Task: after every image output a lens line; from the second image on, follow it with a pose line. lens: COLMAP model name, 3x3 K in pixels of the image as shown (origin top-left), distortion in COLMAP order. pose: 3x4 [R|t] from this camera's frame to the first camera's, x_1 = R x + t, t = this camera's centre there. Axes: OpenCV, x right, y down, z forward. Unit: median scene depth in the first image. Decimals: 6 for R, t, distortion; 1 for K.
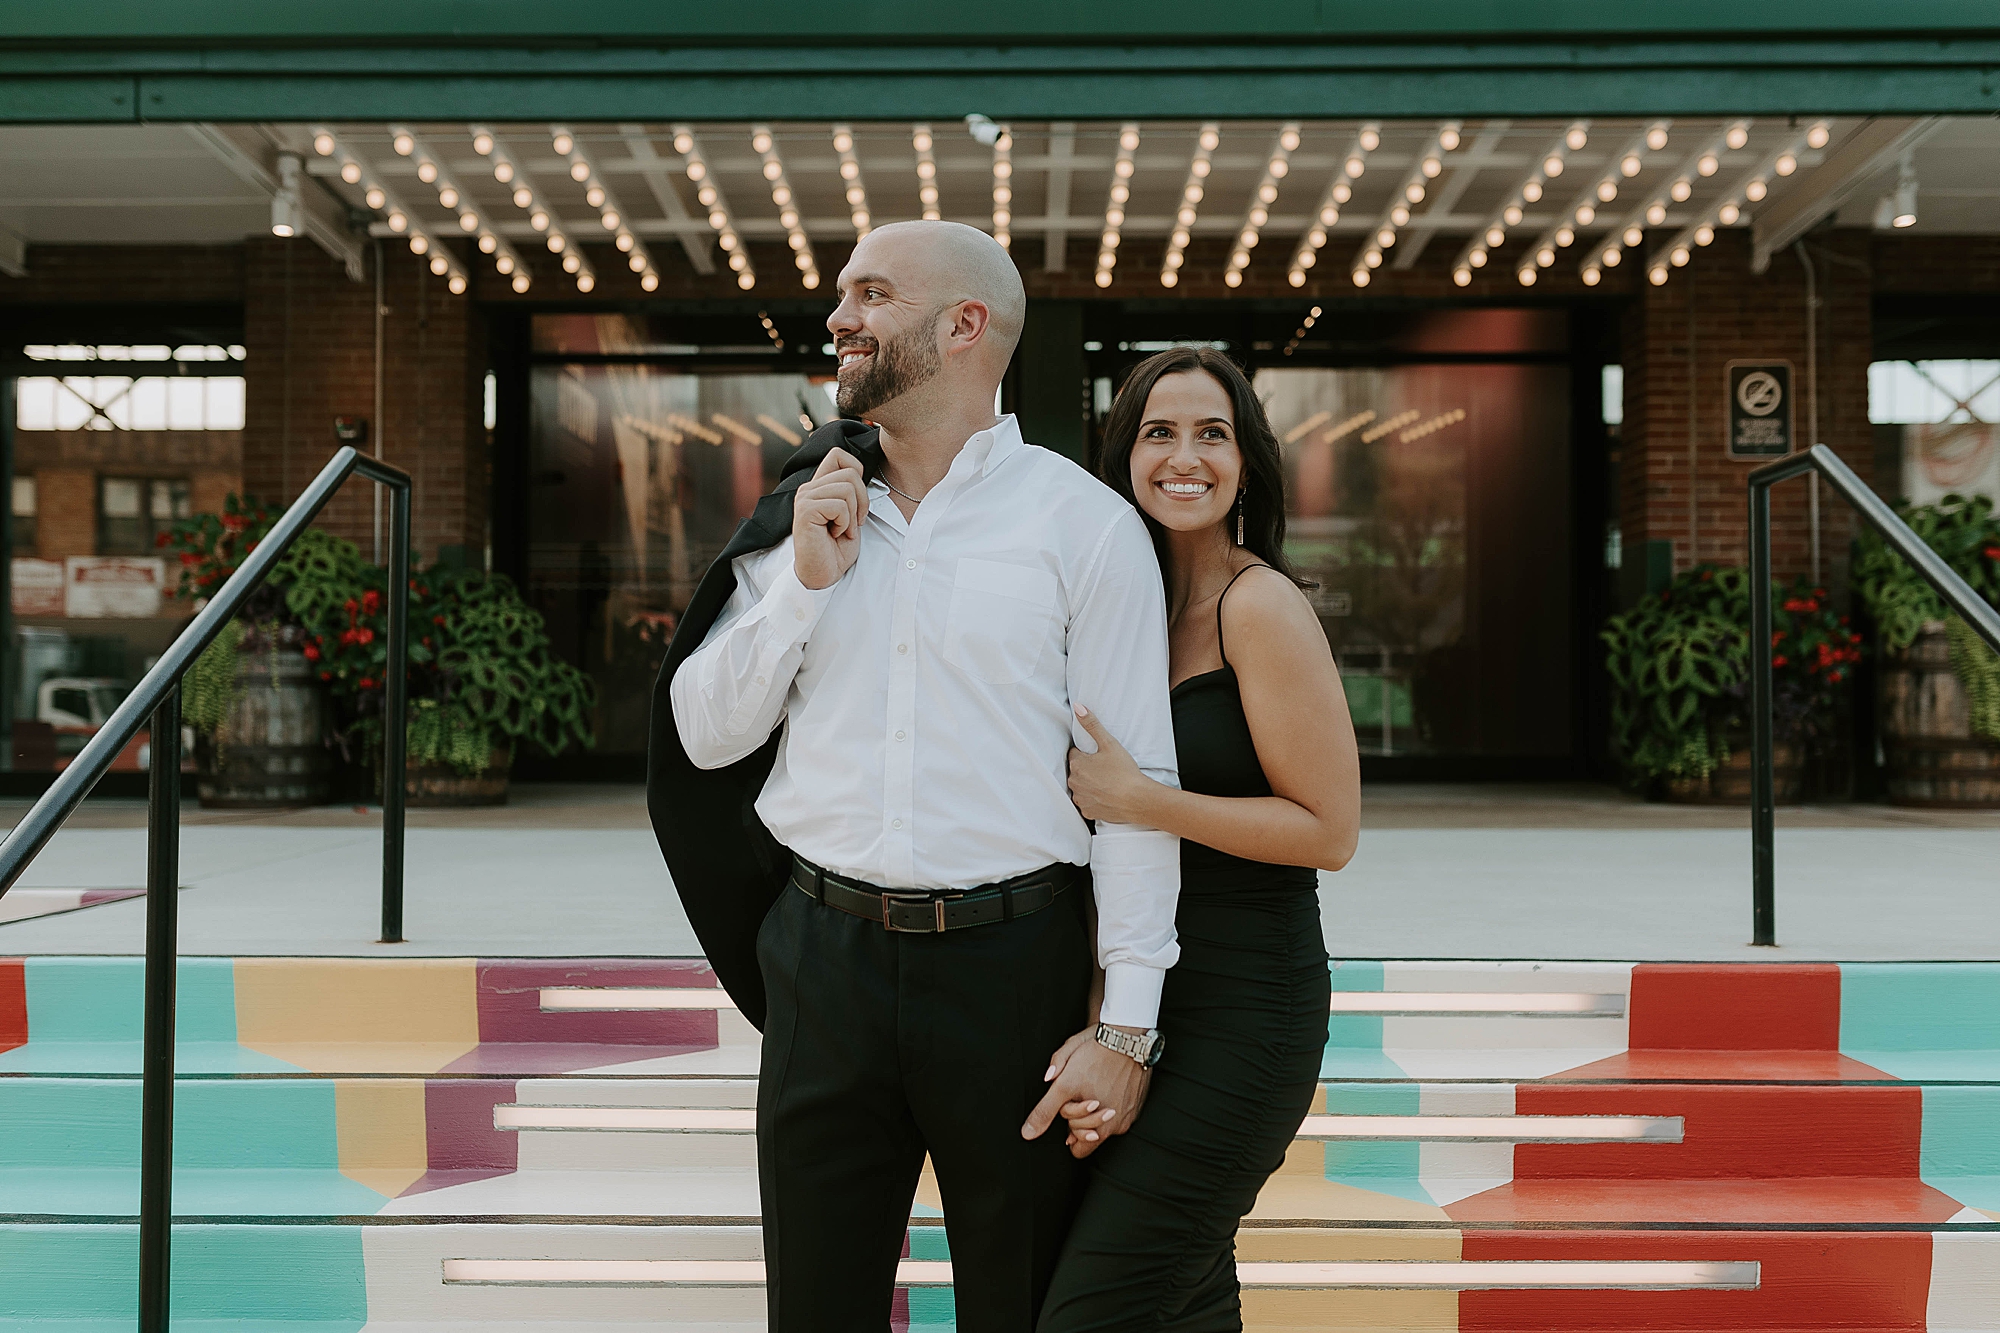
lens RADIAL K [[1939.2, 0, 962.0], [0, 1939.2, 659.7], [0, 0, 1]] dist [-0.002745, 0.000000]
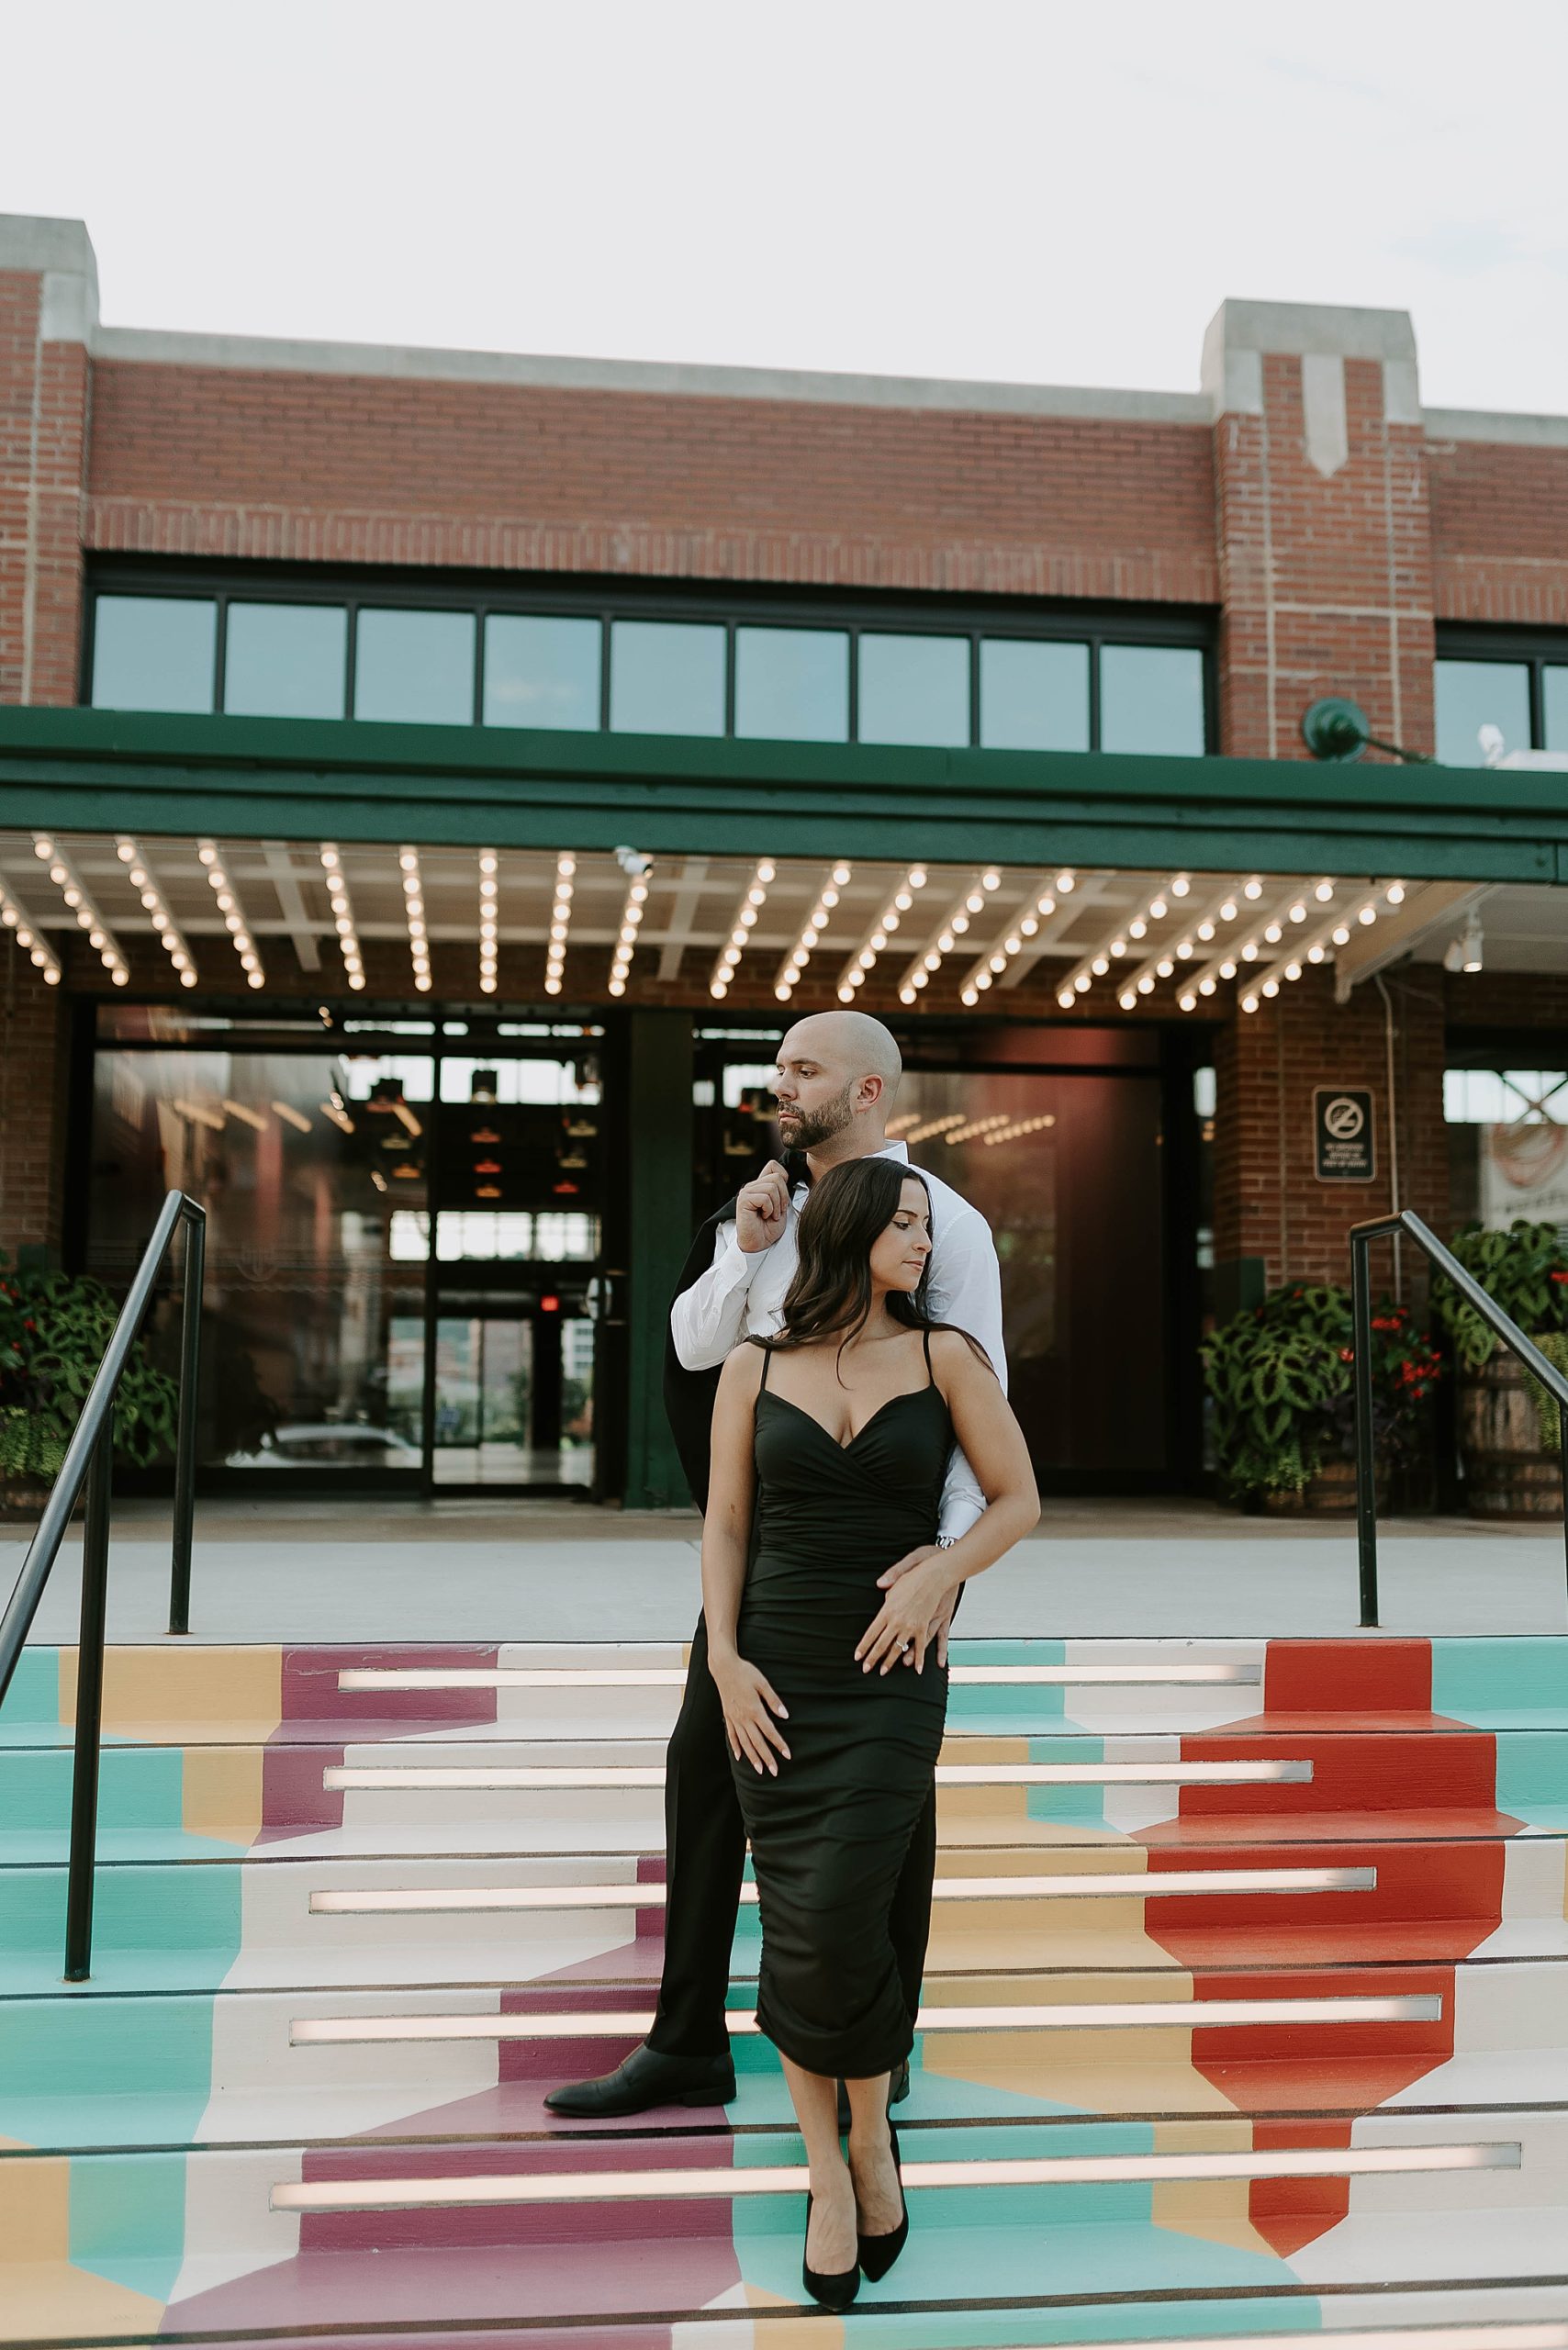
lens RADIAL K [[2278.6, 0, 727.7], [0, 2278.6, 1169.1], [0, 0, 1]] dist [-0.002745, 0.000000]
pose [[0.991206, 0.018707, 0.131001, -0.082590], [-0.007812, 0.996503, -0.083195, -0.006364], [-0.132099, 0.081440, 0.987885, -0.176096]]
